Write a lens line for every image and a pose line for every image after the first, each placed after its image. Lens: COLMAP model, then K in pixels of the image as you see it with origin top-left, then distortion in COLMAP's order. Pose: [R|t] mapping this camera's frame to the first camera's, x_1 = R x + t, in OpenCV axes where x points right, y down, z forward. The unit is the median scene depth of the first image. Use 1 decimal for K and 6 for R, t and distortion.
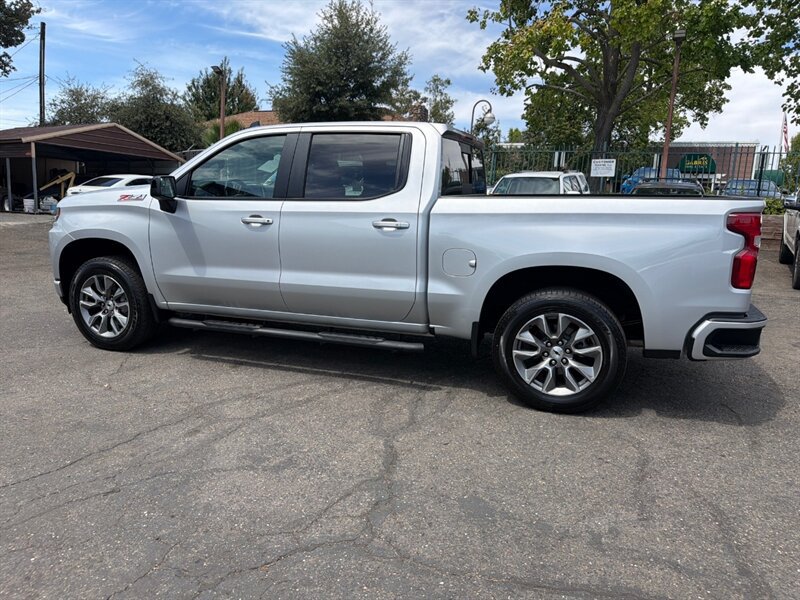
lens RADIAL K [[561.5, 0, 400.0], [0, 561.5, 300.0], [0, 0, 1]] dist [0.048543, -0.065347]
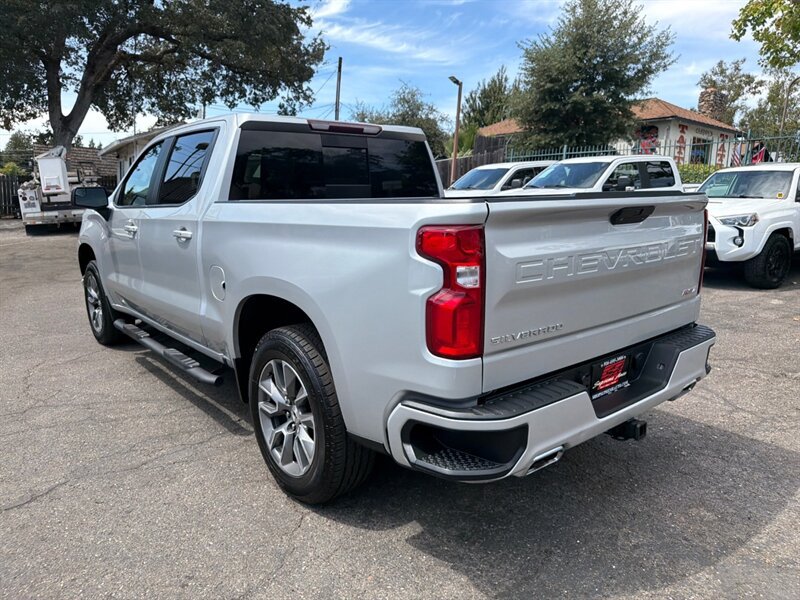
lens RADIAL K [[571.2, 0, 401.1], [0, 571.2, 297.1], [0, 0, 1]] dist [0.001538, -0.003621]
pose [[0.861544, 0.068467, -0.503045, 0.654396], [-0.077253, 0.997006, 0.003389, -0.060434], [0.501771, 0.035942, 0.864254, 0.371014]]
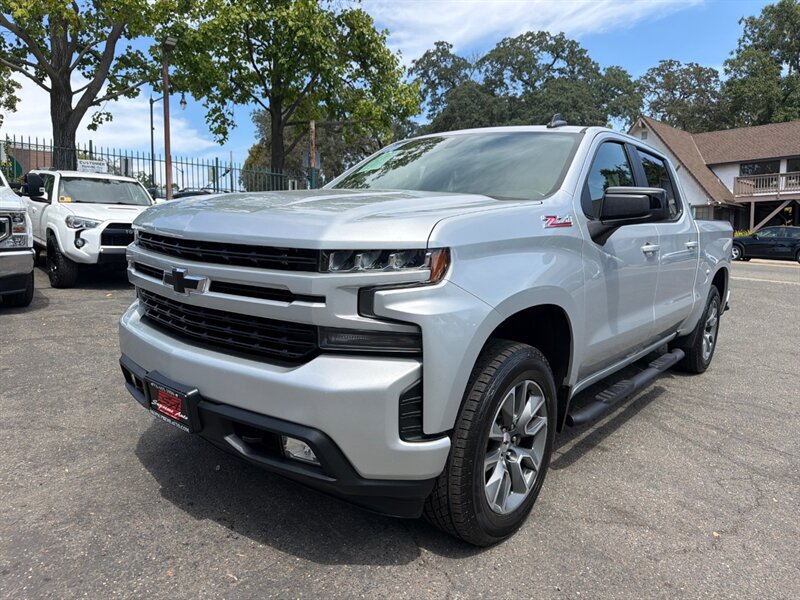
lens RADIAL K [[570.7, 0, 394.8], [0, 570.7, 297.3], [0, 0, 1]] dist [0.012924, -0.026312]
pose [[0.340637, -0.134302, 0.930554, -1.134892], [0.146021, 0.985293, 0.088750, -0.196333], [-0.928787, 0.105649, 0.355237, 1.042152]]
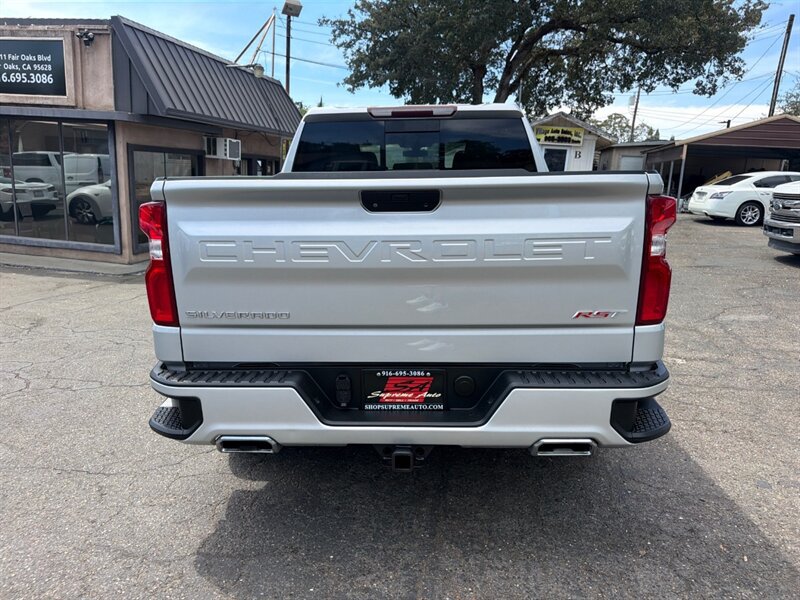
lens RADIAL K [[573.0, 0, 396.6], [0, 573.0, 303.3], [0, 0, 1]] dist [-0.002365, -0.007520]
pose [[0.294729, 0.172086, -0.939958, 0.992100], [-0.172378, 0.977089, 0.124834, -0.127819], [0.939905, 0.125236, 0.317640, 0.807131]]
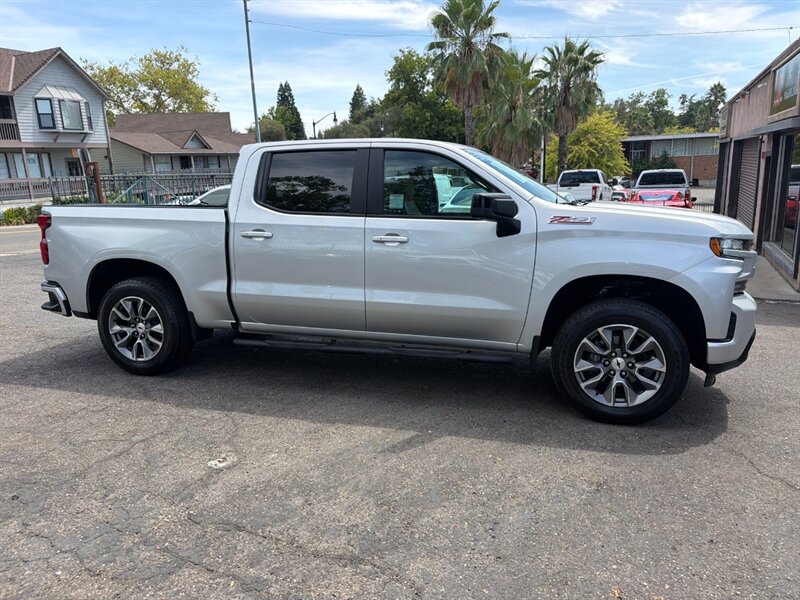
lens RADIAL K [[560.2, 0, 396.8], [0, 560.2, 300.4], [0, 0, 1]] dist [0.034698, -0.050702]
pose [[-0.999039, -0.006401, -0.043359, -0.068138], [-0.021602, 0.932685, 0.360045, -0.461432], [0.038135, 0.360636, -0.931927, 2.316755]]
